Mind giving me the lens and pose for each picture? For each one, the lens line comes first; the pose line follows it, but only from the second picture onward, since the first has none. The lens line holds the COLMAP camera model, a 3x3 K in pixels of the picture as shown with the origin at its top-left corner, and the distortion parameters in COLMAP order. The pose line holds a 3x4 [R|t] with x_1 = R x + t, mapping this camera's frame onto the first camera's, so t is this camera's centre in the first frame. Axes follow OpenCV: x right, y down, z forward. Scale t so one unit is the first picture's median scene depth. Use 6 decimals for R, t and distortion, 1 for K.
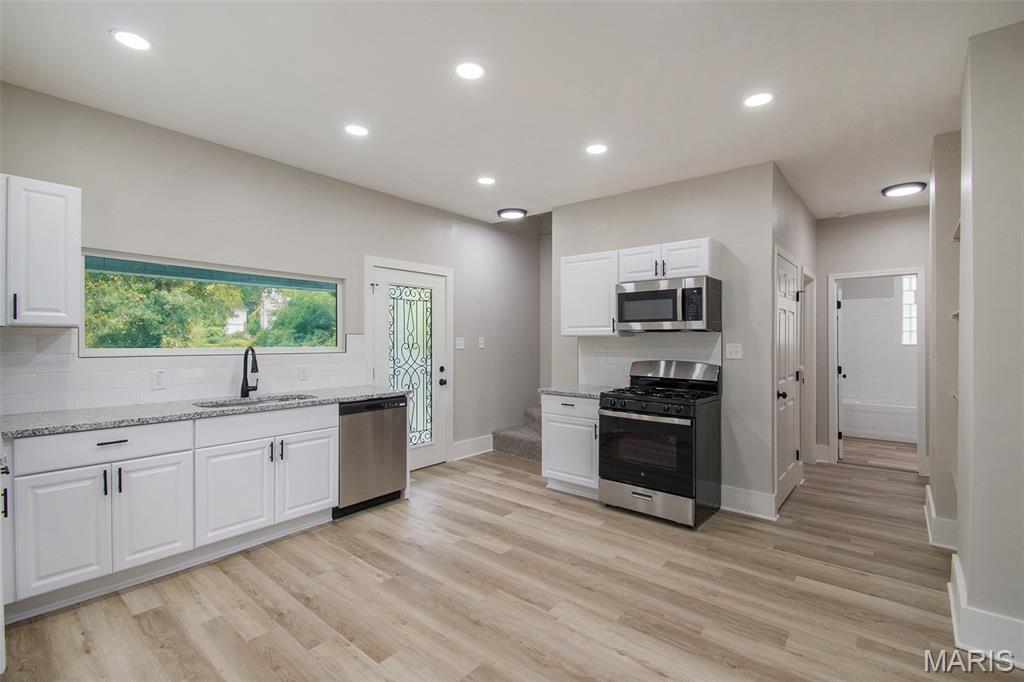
lens RADIAL K [[457.7, 0, 512.0], [0, 457.7, 341.0], [0, 0, 1]] dist [0.029382, -0.029696]
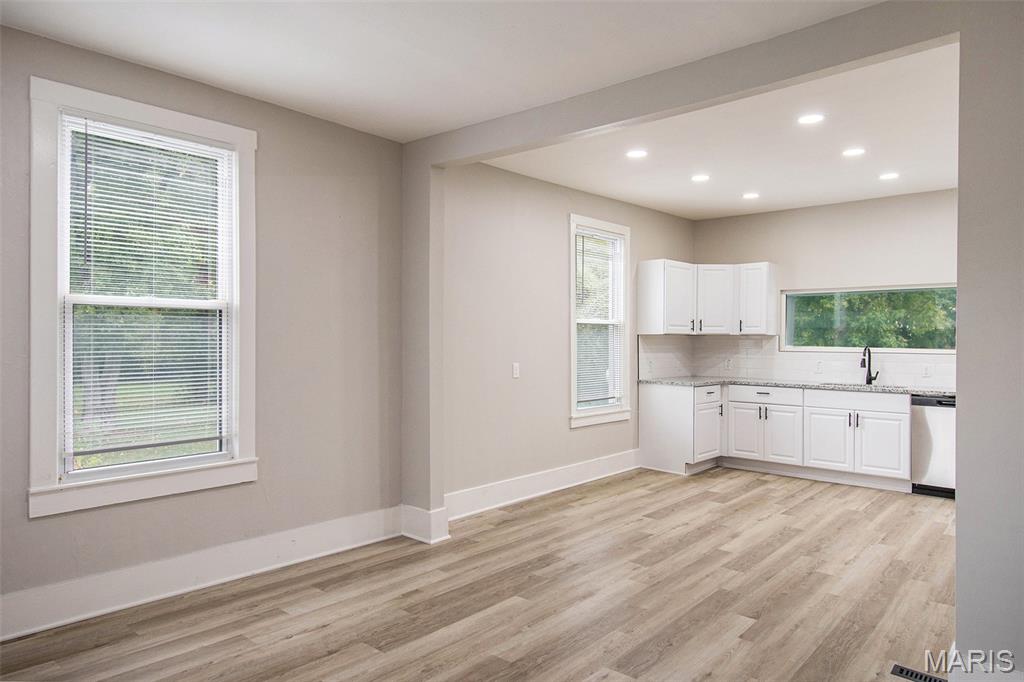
lens RADIAL K [[648.7, 0, 512.0], [0, 648.7, 341.0], [0, 0, 1]] dist [-0.001478, -0.000497]
pose [[0.002263, 0.007934, -0.999966, 1.180786], [-0.007595, 0.999940, 0.007917, -0.011746], [0.999969, 0.007577, 0.002323, -0.056165]]
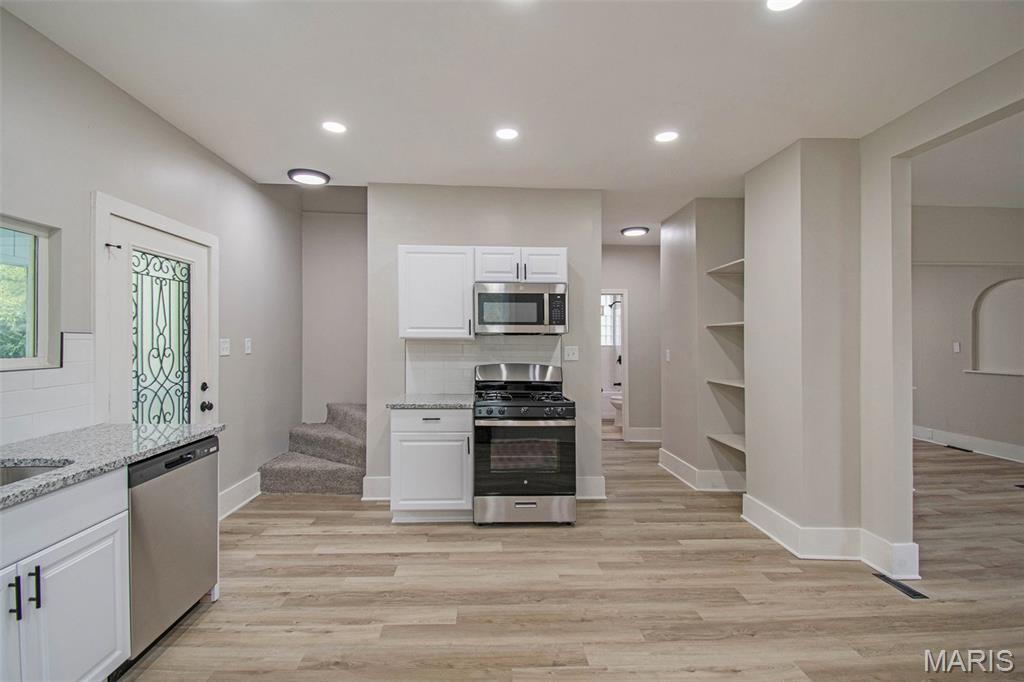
lens RADIAL K [[457.7, 0, 512.0], [0, 457.7, 341.0], [0, 0, 1]] dist [0.029382, -0.029696]
pose [[0.740079, 0.002427, 0.672516, -0.354567], [-0.001802, 0.999997, -0.001626, -0.005500], [-0.672518, -0.000009, 0.740081, 0.276376]]
